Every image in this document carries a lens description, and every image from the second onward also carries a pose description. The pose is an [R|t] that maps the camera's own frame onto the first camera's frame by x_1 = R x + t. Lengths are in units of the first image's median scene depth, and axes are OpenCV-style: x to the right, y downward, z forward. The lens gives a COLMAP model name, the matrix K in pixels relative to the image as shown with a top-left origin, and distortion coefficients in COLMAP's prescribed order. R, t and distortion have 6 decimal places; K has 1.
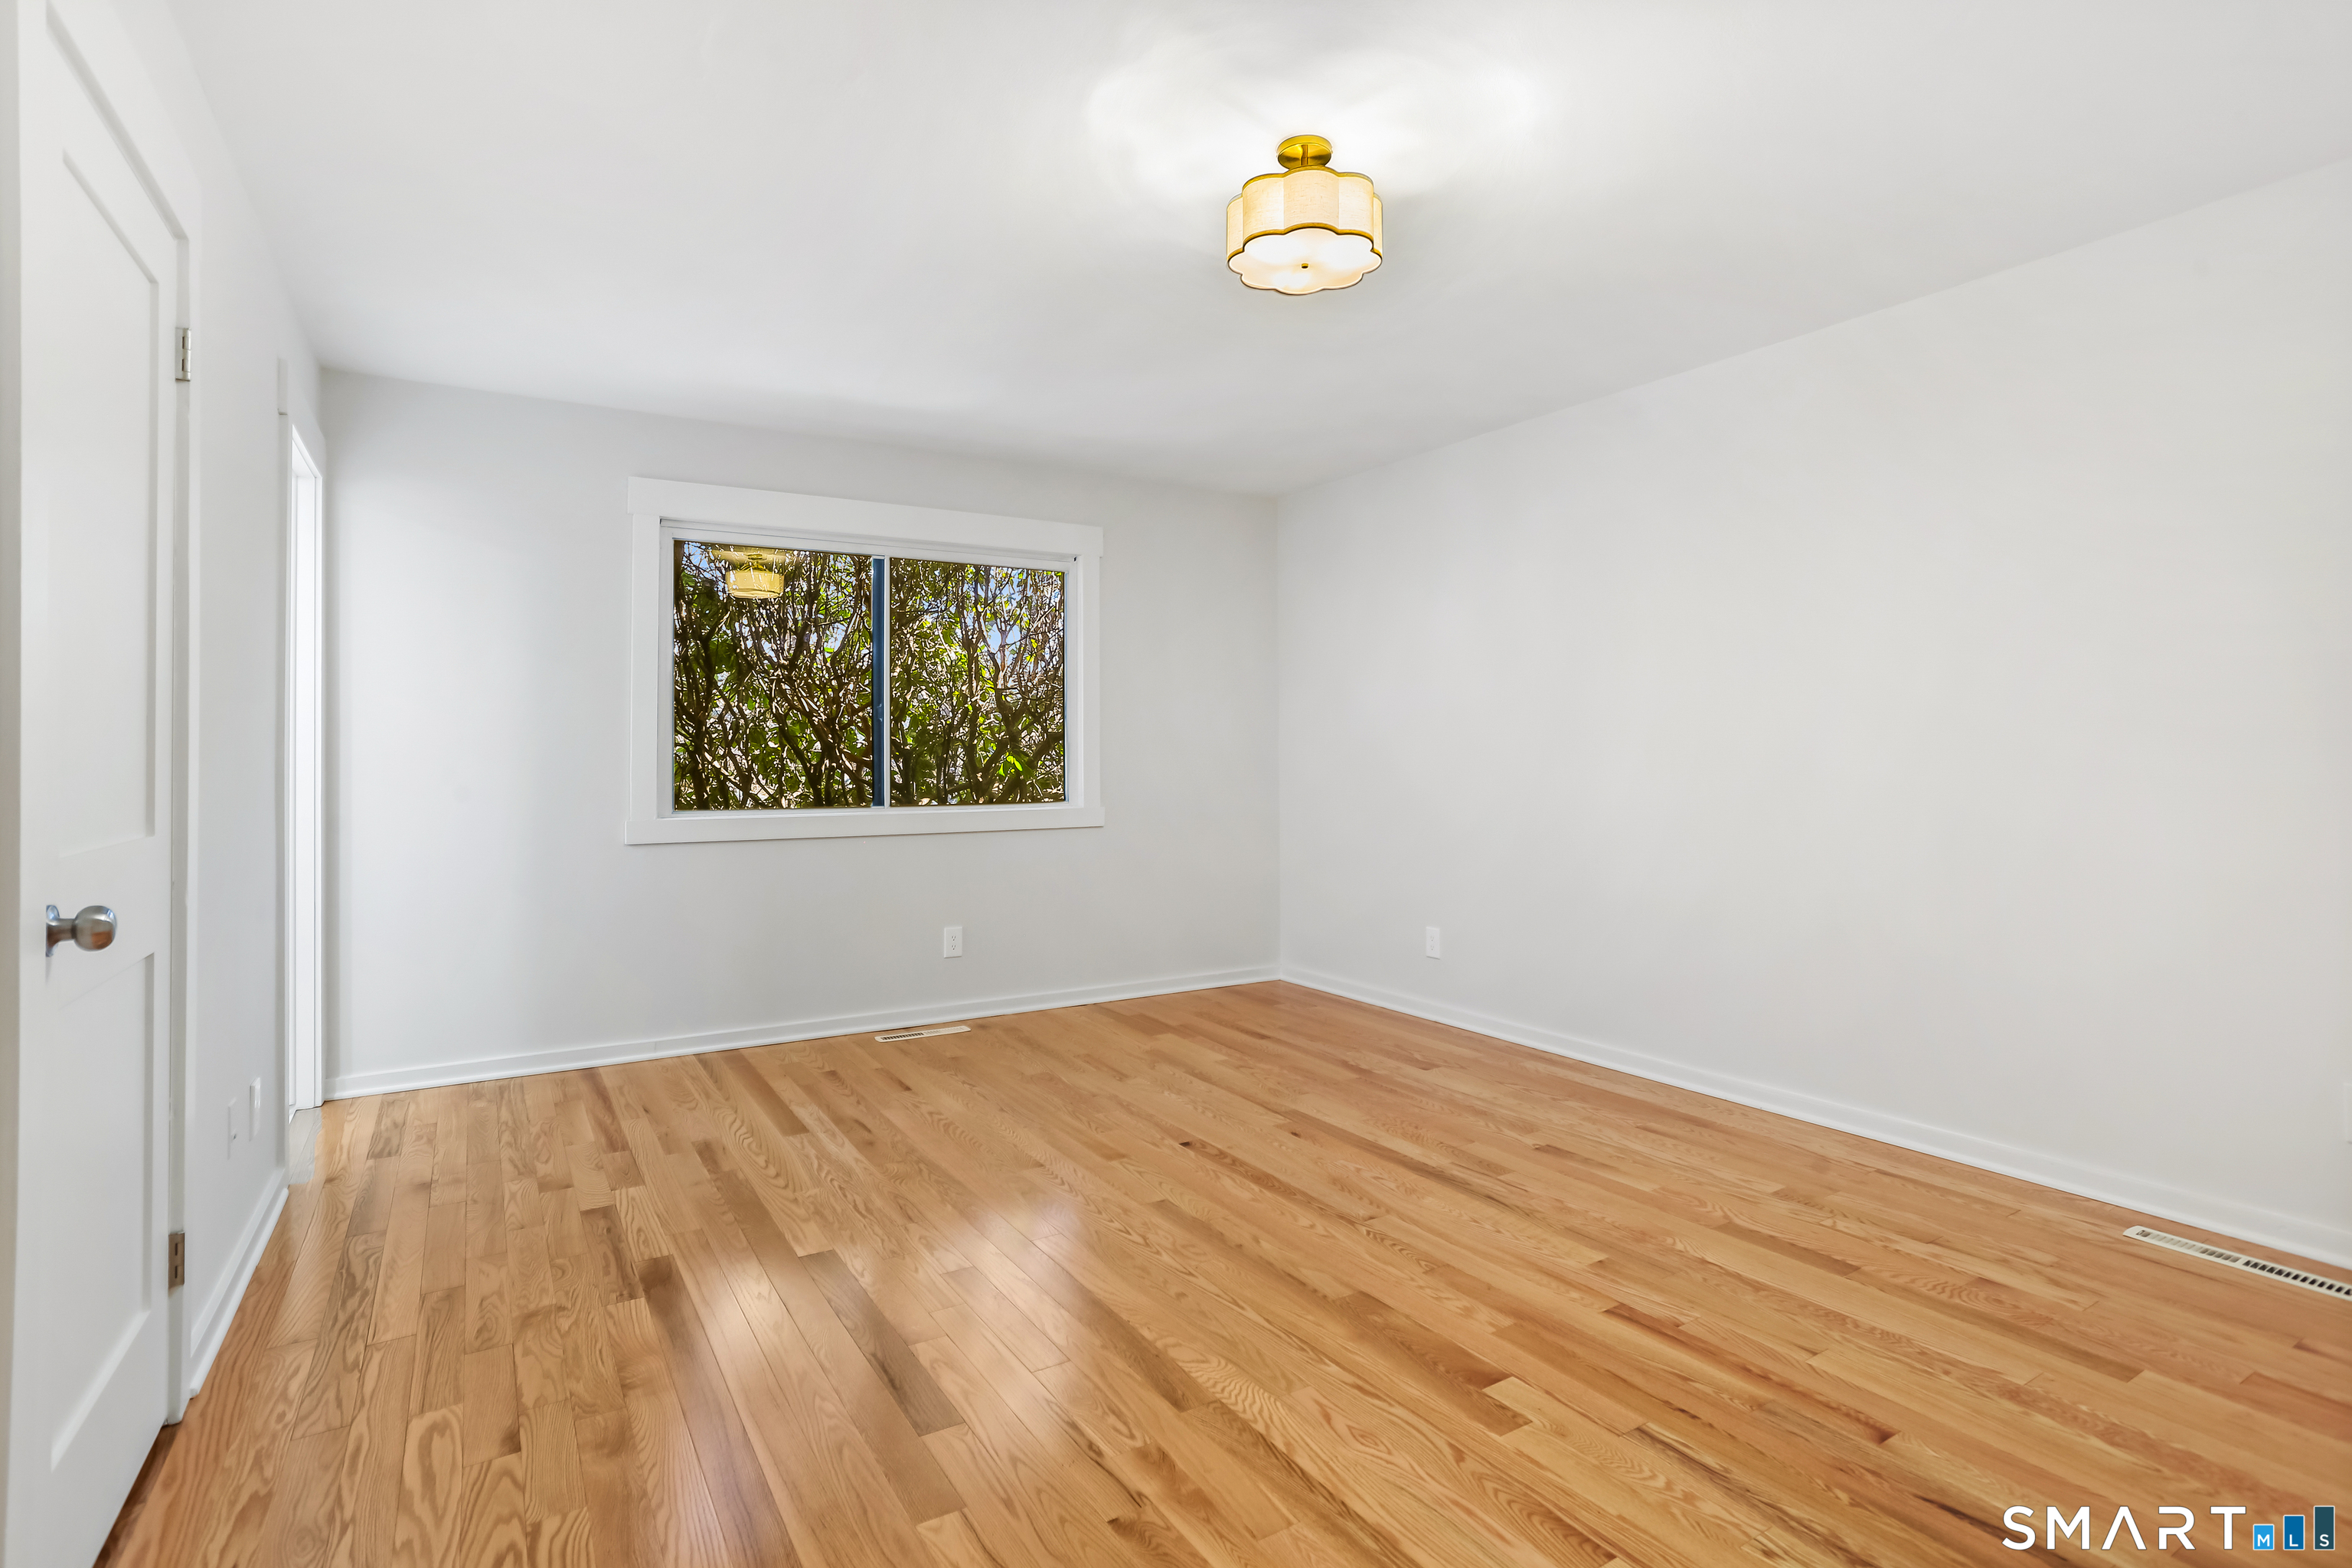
lens RADIAL K [[1131.8, 0, 1169.9], [0, 1131.8, 777.4], [0, 0, 1]] dist [-0.042993, 0.028761]
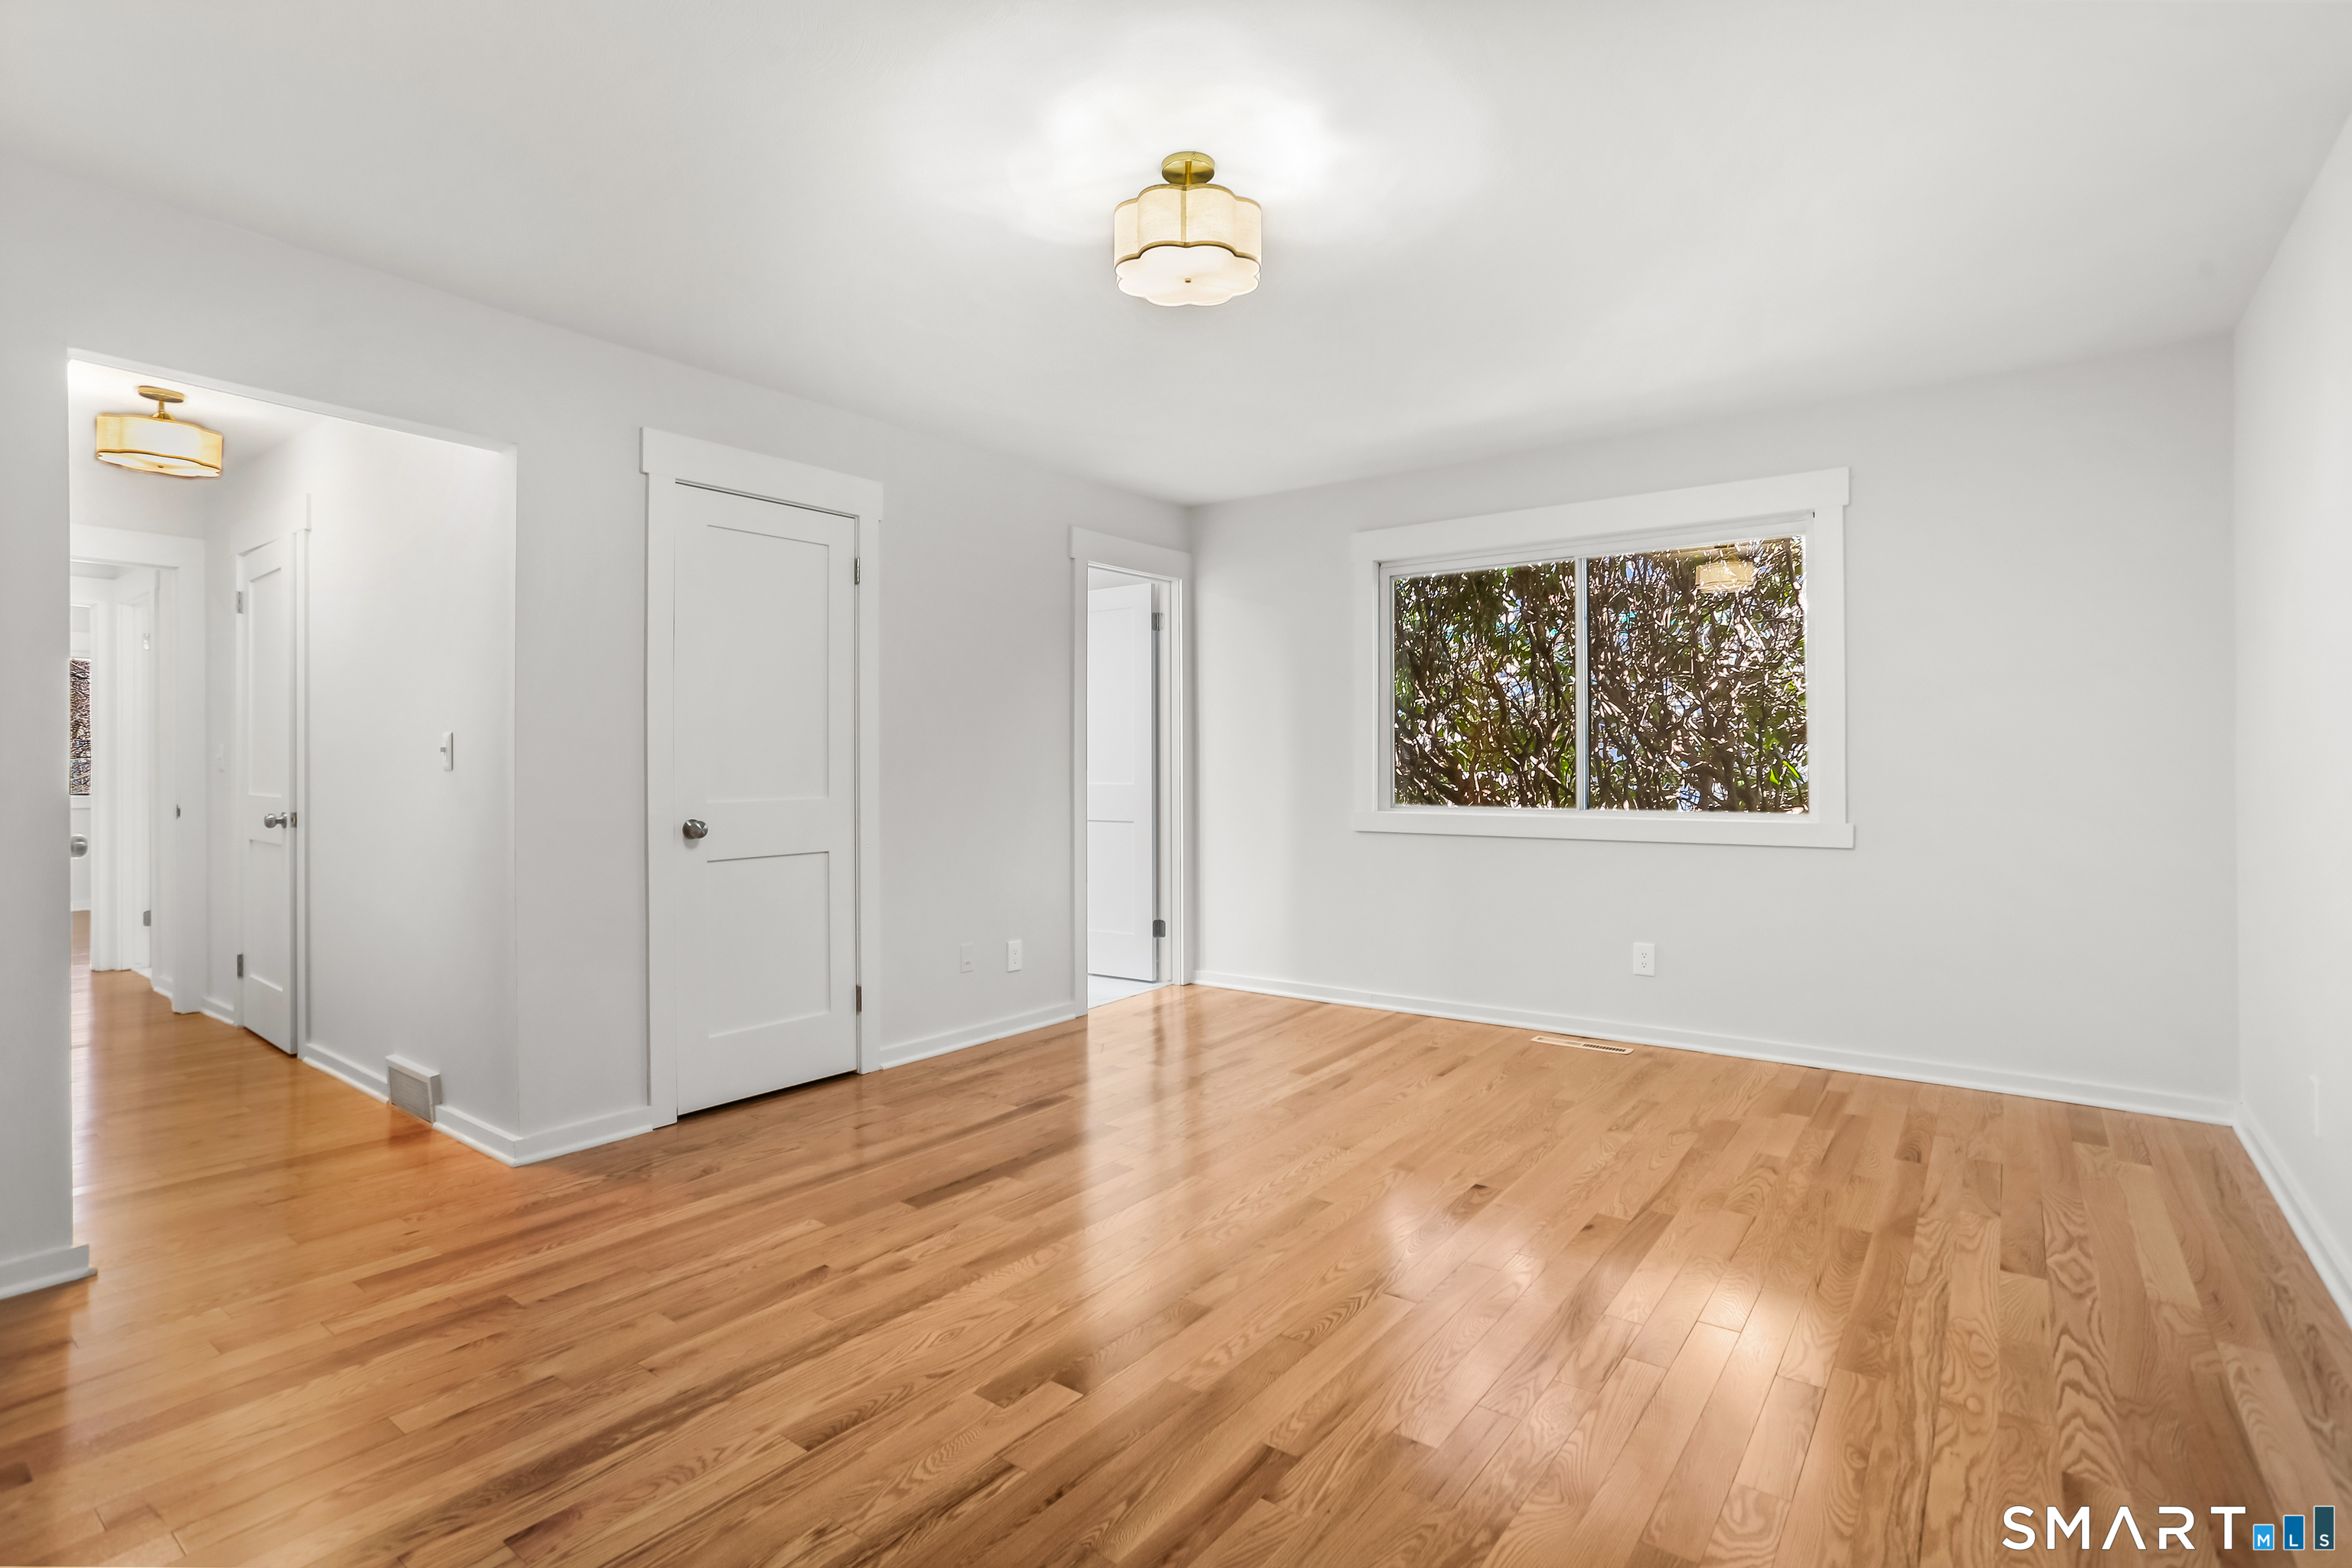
lens RADIAL K [[1131.8, 0, 1169.9], [0, 1131.8, 777.4], [0, 0, 1]] dist [-0.042993, 0.028761]
pose [[0.360845, 0.009711, -0.932575, 0.985941], [-0.009363, 0.999933, 0.006789, -0.012536], [0.932579, 0.006282, 0.360912, 0.561475]]
